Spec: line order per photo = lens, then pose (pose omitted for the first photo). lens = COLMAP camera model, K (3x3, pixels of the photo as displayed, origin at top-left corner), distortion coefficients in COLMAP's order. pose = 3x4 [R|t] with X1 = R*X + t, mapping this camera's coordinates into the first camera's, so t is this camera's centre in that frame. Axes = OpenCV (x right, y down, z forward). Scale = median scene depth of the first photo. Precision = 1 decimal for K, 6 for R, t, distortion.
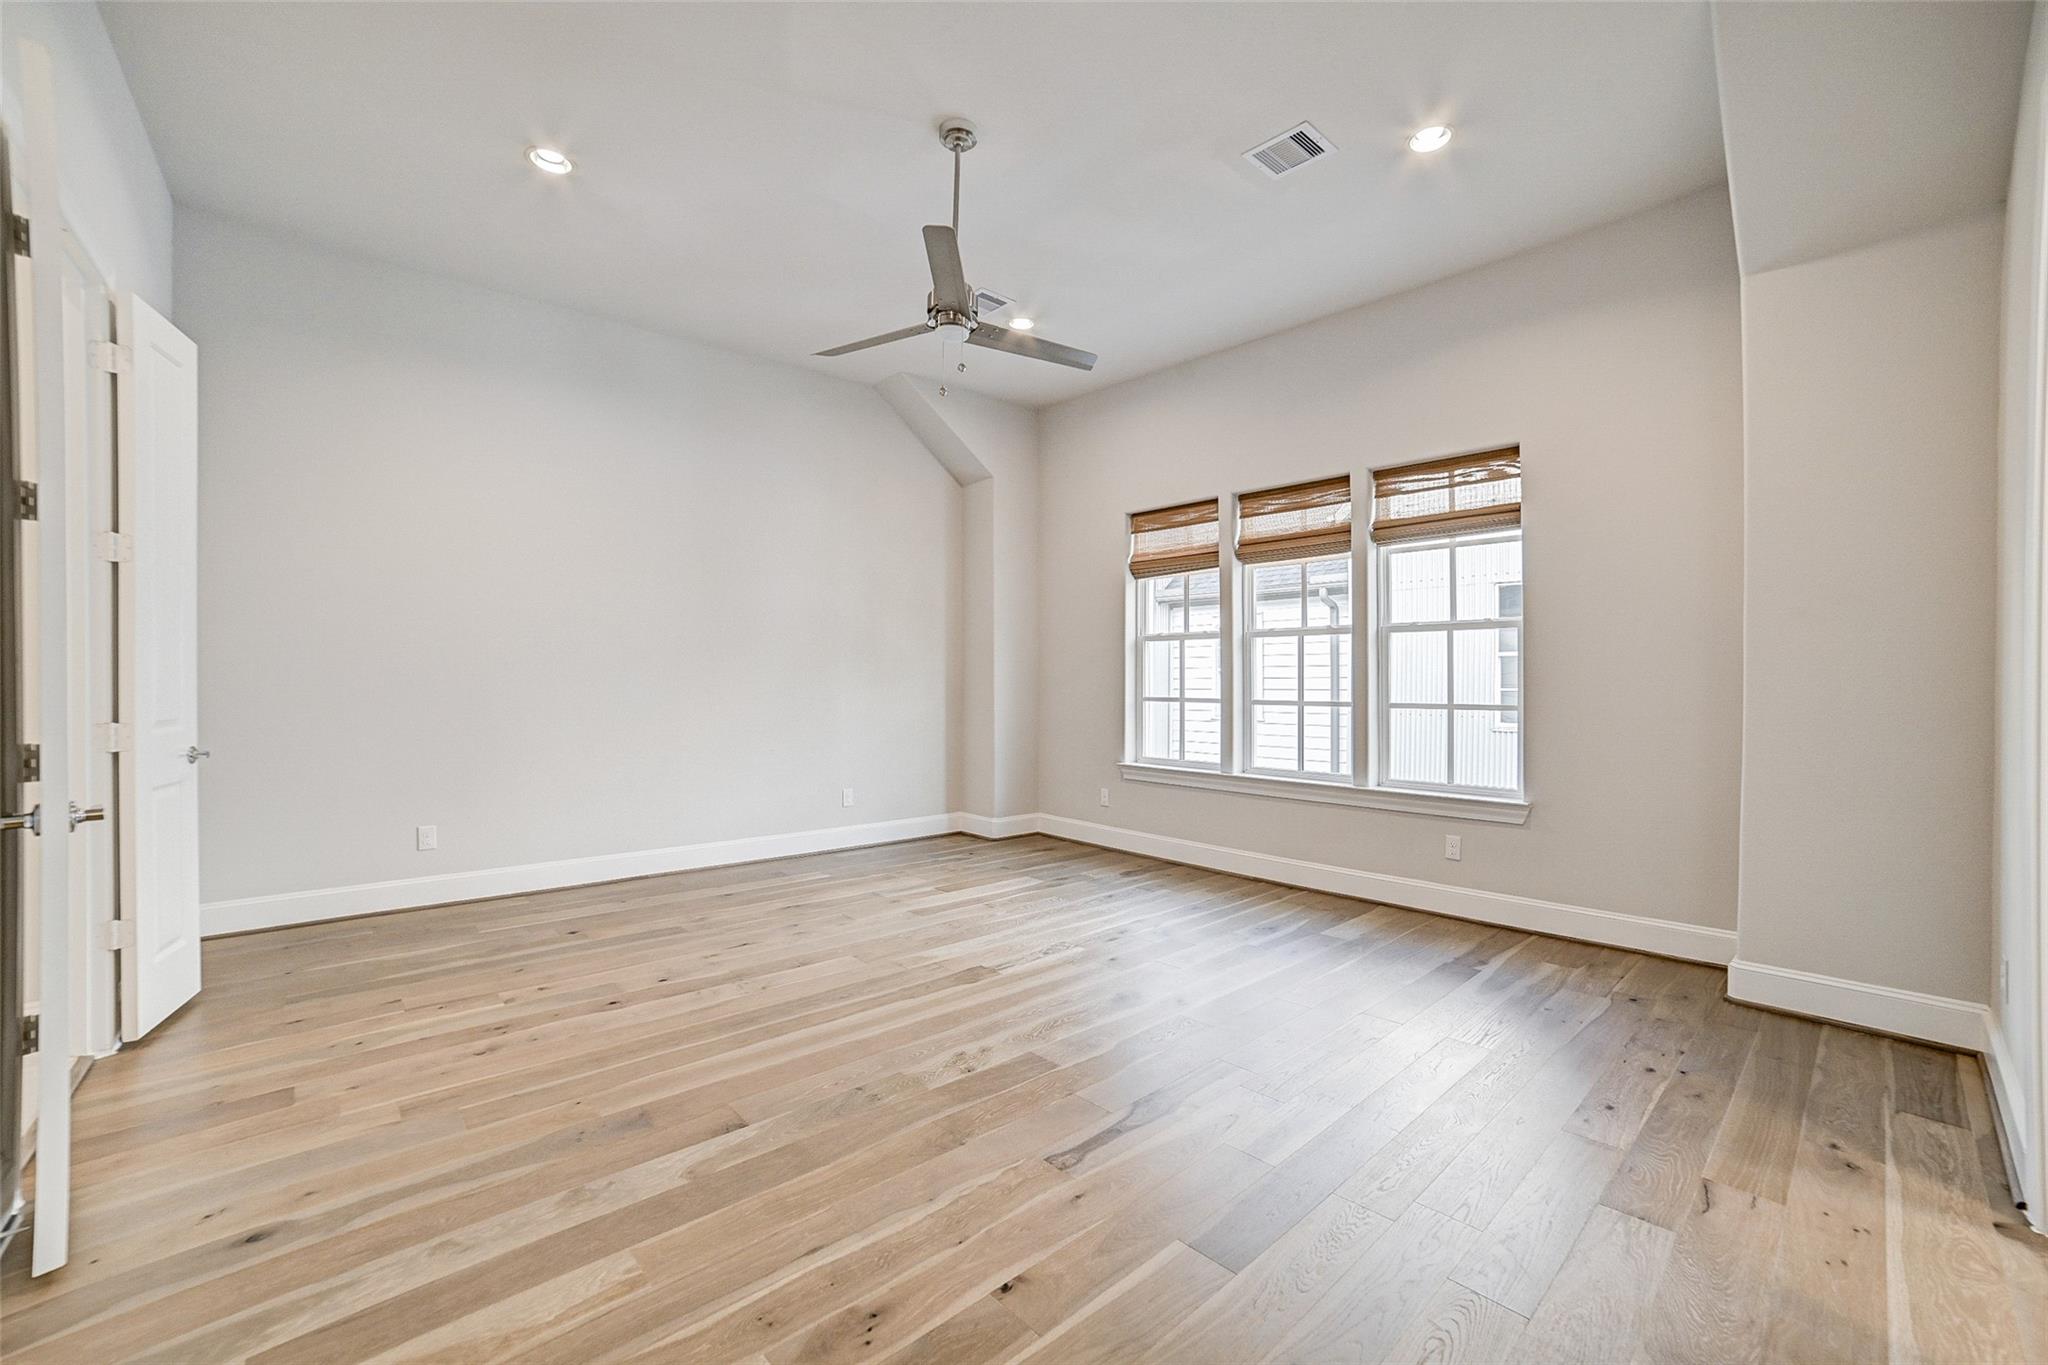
lens RADIAL K [[854.5, 0, 1030.6], [0, 854.5, 687.9], [0, 0, 1]] dist [-0.097409, 0.041466]
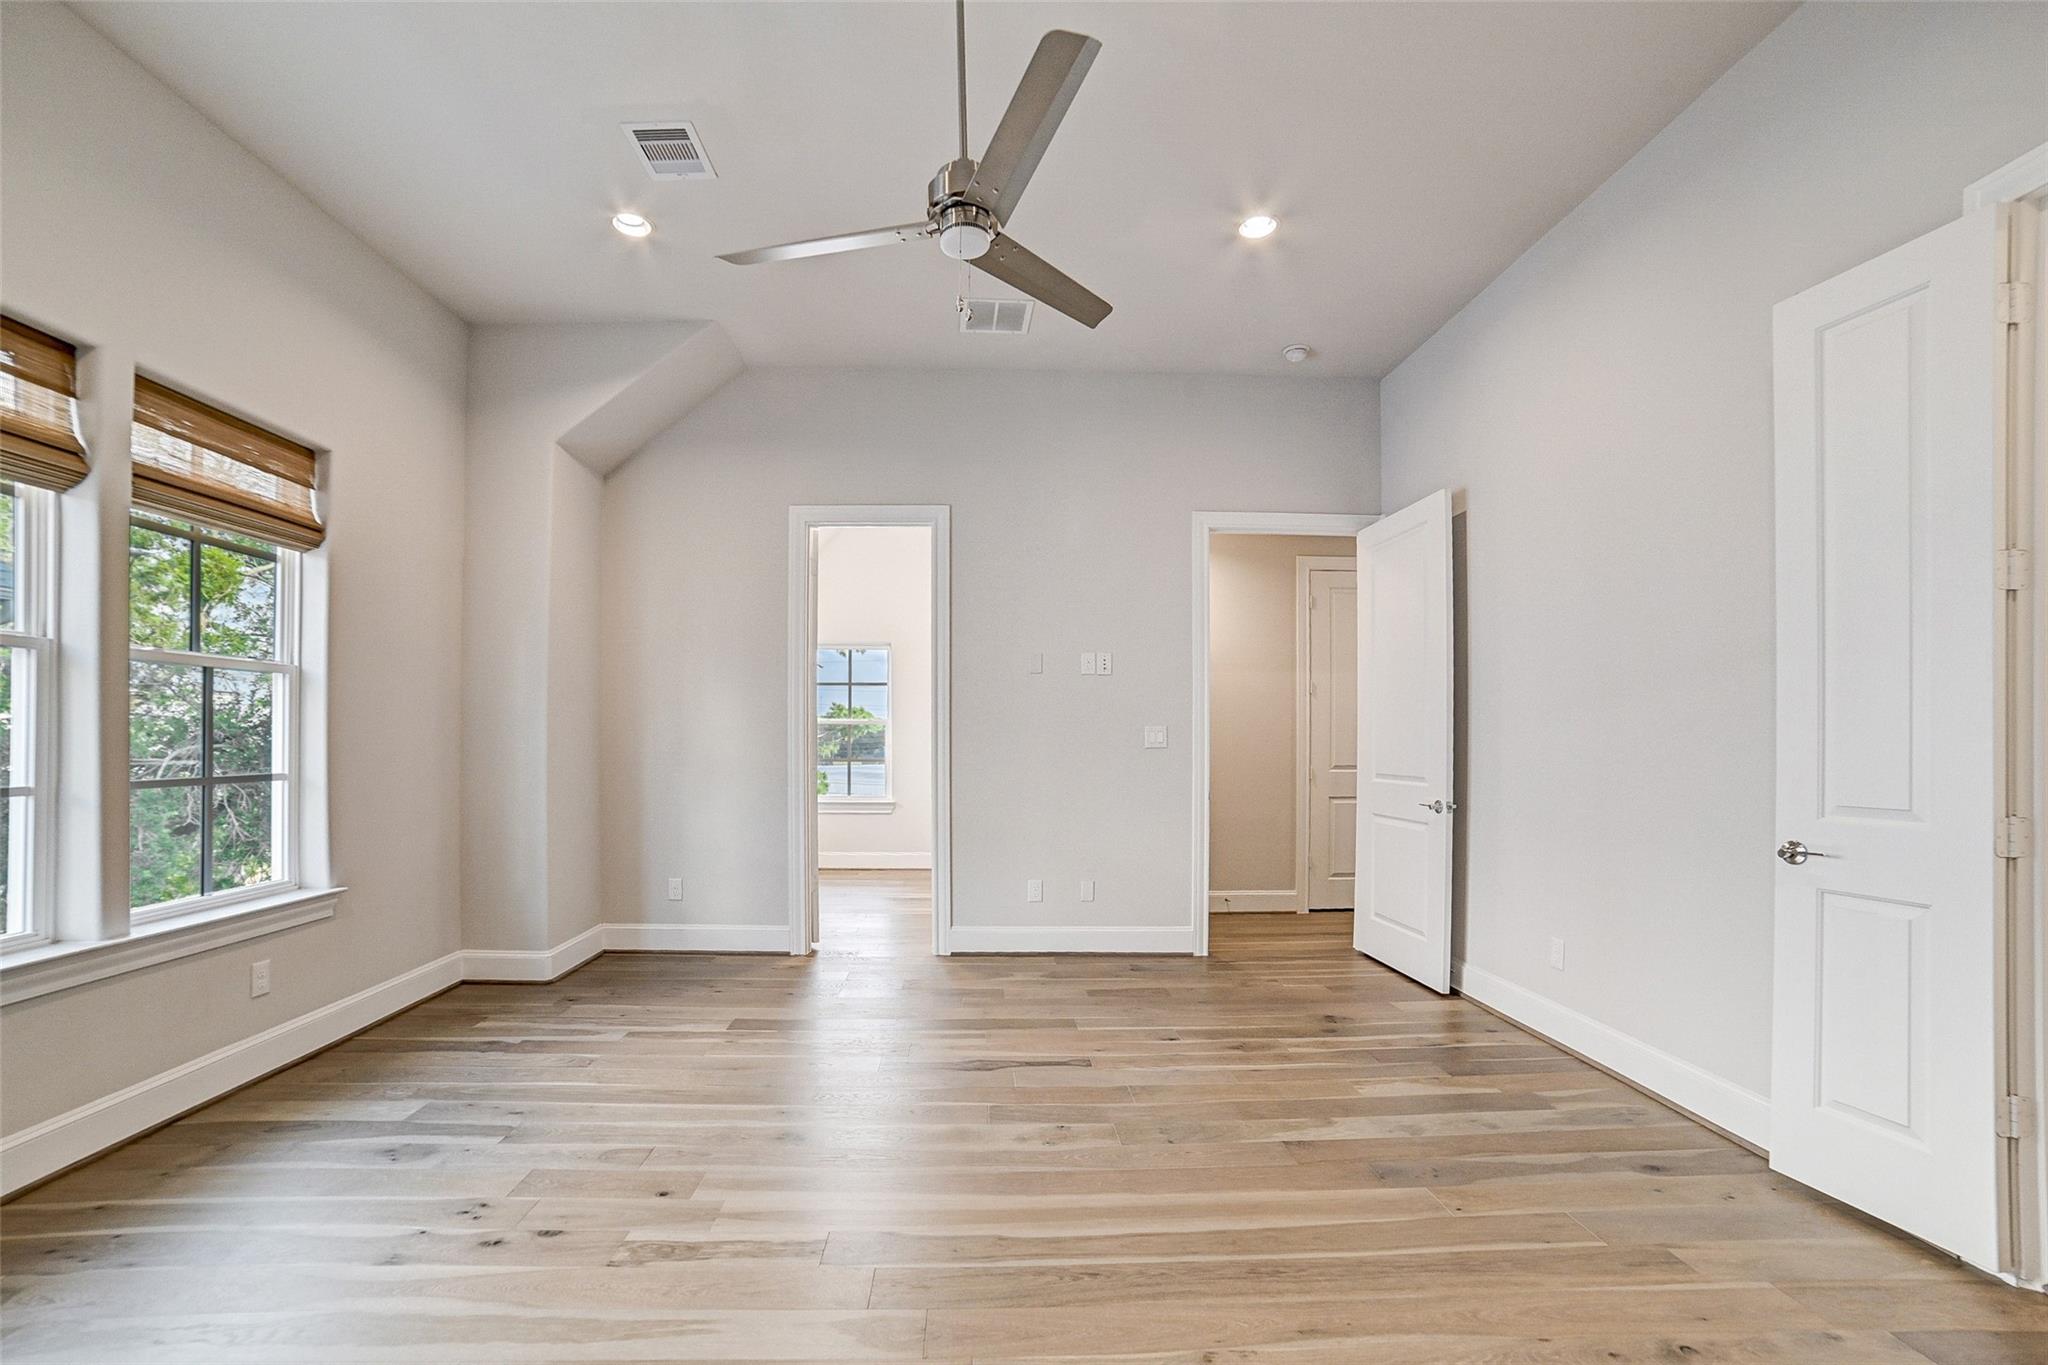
lens RADIAL K [[822.6, 0, 1015.0], [0, 822.6, 699.6], [0, 0, 1]] dist [-0.092969, 0.031820]
pose [[-0.763208, 0.030505, 0.645433, -0.655329], [0.004819, 0.999126, -0.041523, -0.022680], [-0.646135, -0.028580, -0.762687, 1.739990]]
